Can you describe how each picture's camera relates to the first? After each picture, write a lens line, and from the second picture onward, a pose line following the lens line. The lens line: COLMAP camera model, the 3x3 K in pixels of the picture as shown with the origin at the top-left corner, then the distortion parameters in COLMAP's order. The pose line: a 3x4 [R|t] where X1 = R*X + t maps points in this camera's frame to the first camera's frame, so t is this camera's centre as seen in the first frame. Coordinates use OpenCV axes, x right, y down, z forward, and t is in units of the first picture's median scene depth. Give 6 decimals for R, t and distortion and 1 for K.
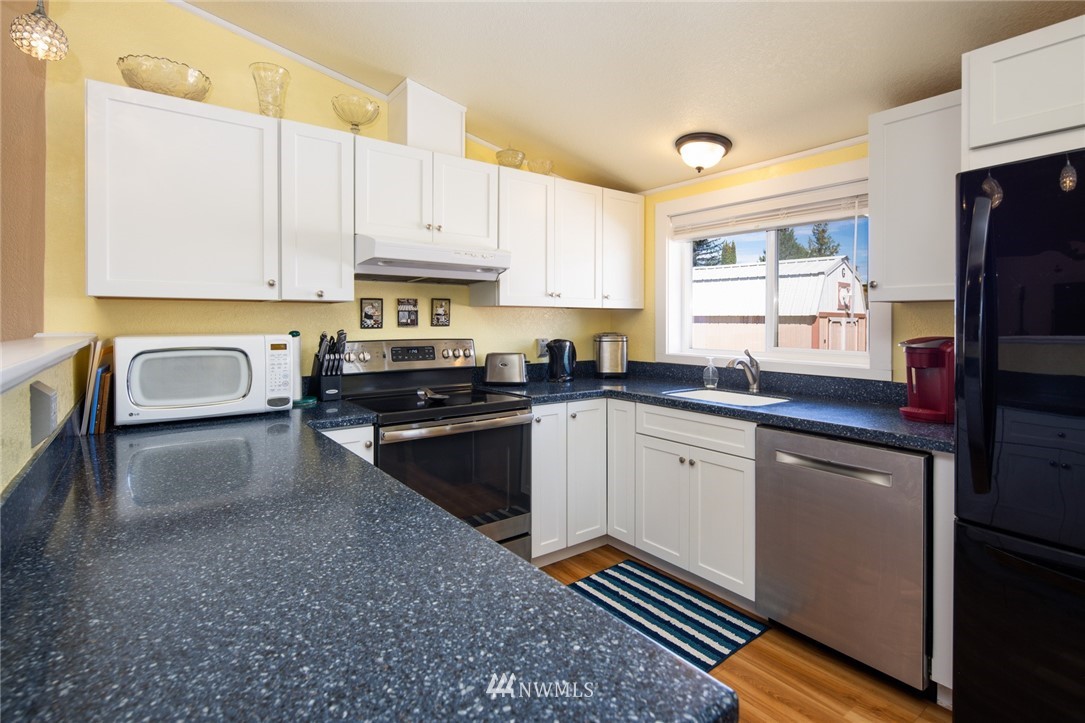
lens RADIAL K [[532.2, 0, 550.0], [0, 532.2, 322.7], [0, 0, 1]] dist [0.010386, -0.004426]
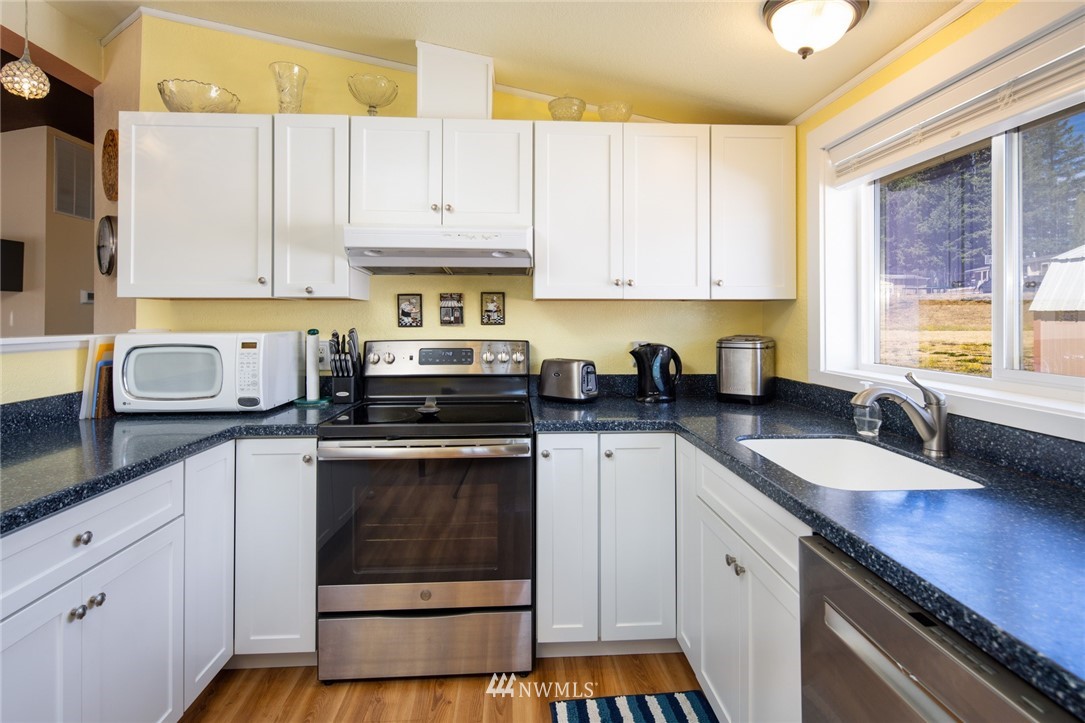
lens RADIAL K [[532.2, 0, 549.2], [0, 532.2, 314.5], [0, 0, 1]] dist [0.010386, -0.004426]
pose [[0.830411, -0.007258, -0.557104, 0.367957], [-0.000223, 0.999911, -0.013358, 0.001548], [0.557151, 0.011217, 0.830335, 0.372415]]
